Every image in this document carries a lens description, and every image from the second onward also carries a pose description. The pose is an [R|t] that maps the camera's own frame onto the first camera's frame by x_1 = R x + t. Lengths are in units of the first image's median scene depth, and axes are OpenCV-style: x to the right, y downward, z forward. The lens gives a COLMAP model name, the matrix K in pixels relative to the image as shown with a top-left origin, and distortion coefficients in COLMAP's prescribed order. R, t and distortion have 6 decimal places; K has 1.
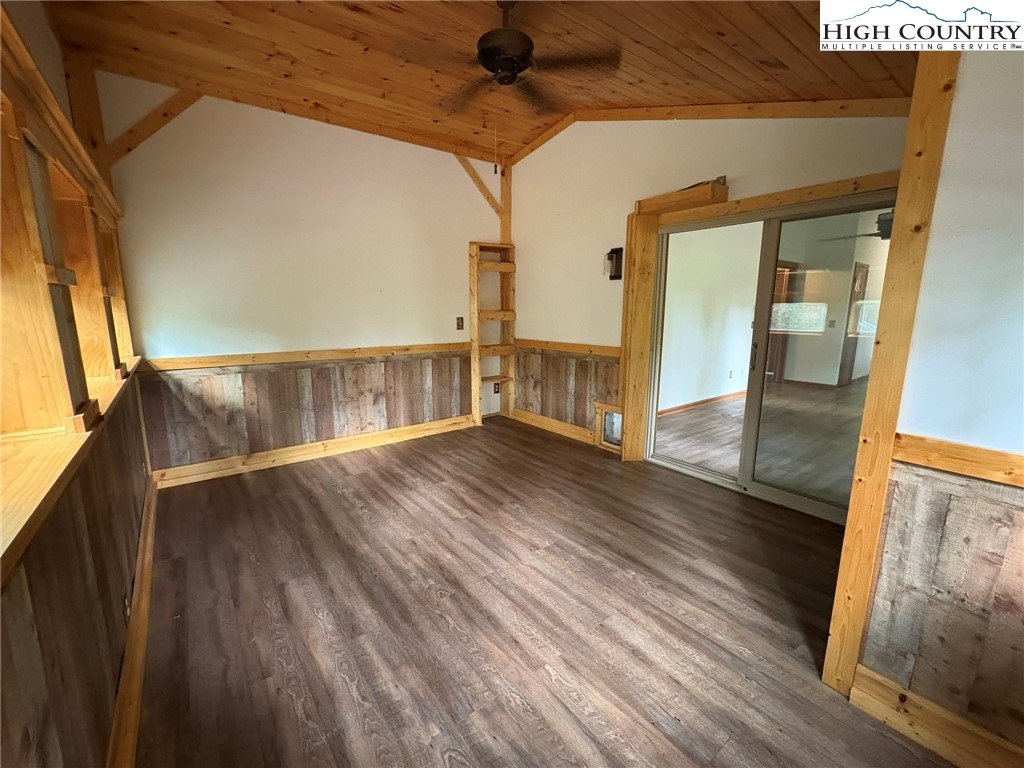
lens RADIAL K [[414.4, 0, 497.9], [0, 414.4, 380.5], [0, 0, 1]] dist [-0.002154, -0.000360]
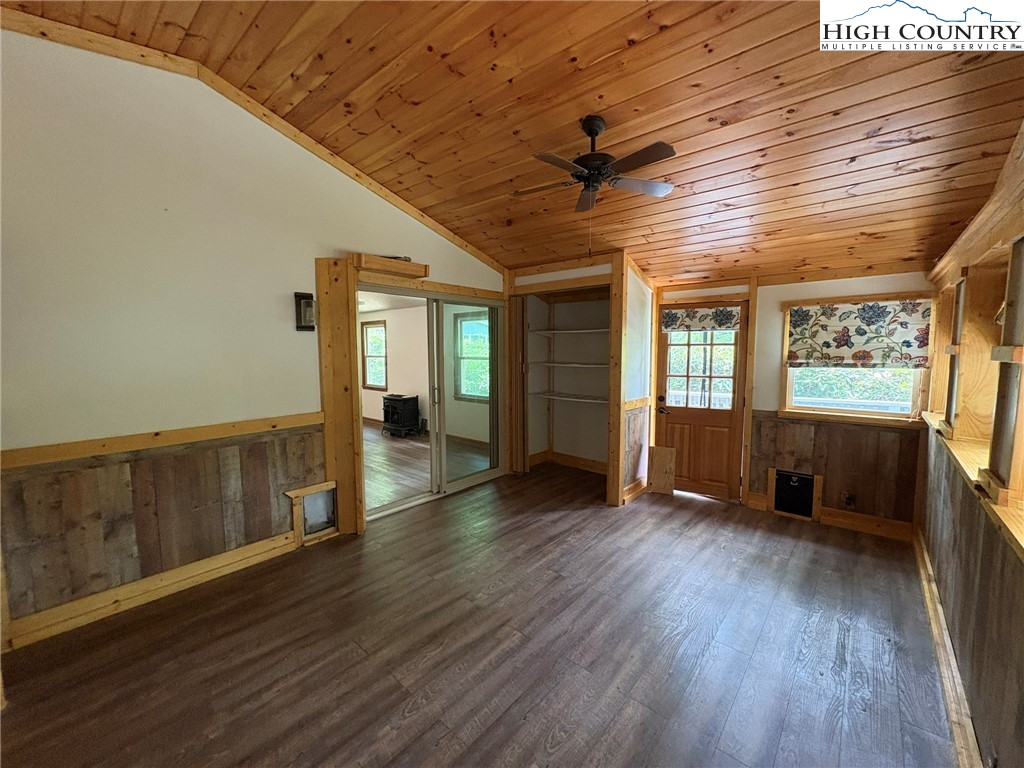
lens RADIAL K [[407.6, 0, 512.0], [0, 407.6, 384.0], [0, 0, 1]] dist [-0.000250, -0.000037]
pose [[-0.193187, -0.092261, 0.976814, -0.633327], [0.173931, 0.976581, 0.126638, -0.188224], [-0.965622, 0.194363, -0.172616, 0.834567]]
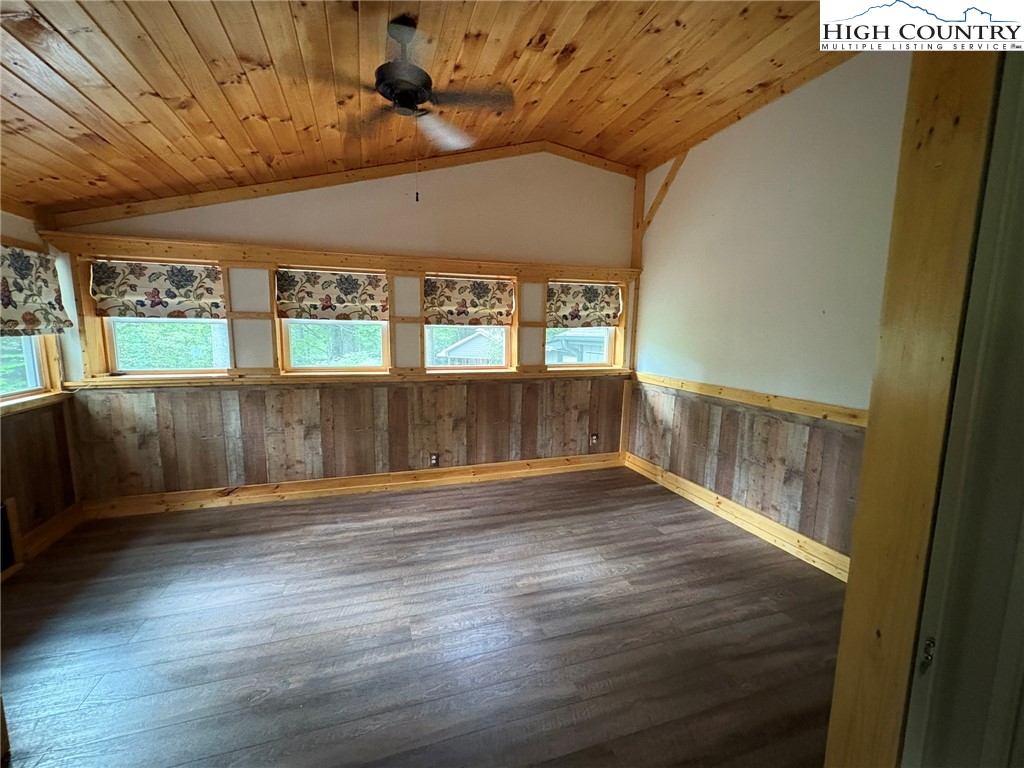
lens RADIAL K [[407.6, 0, 512.0], [0, 407.6, 384.0], [0, 0, 1]] dist [-0.000250, -0.000037]
pose [[-0.275110, 0.121273, -0.953734, 0.518162], [-0.181749, 0.967565, 0.175458, -0.160792], [0.944077, 0.221610, -0.244145, 0.868630]]
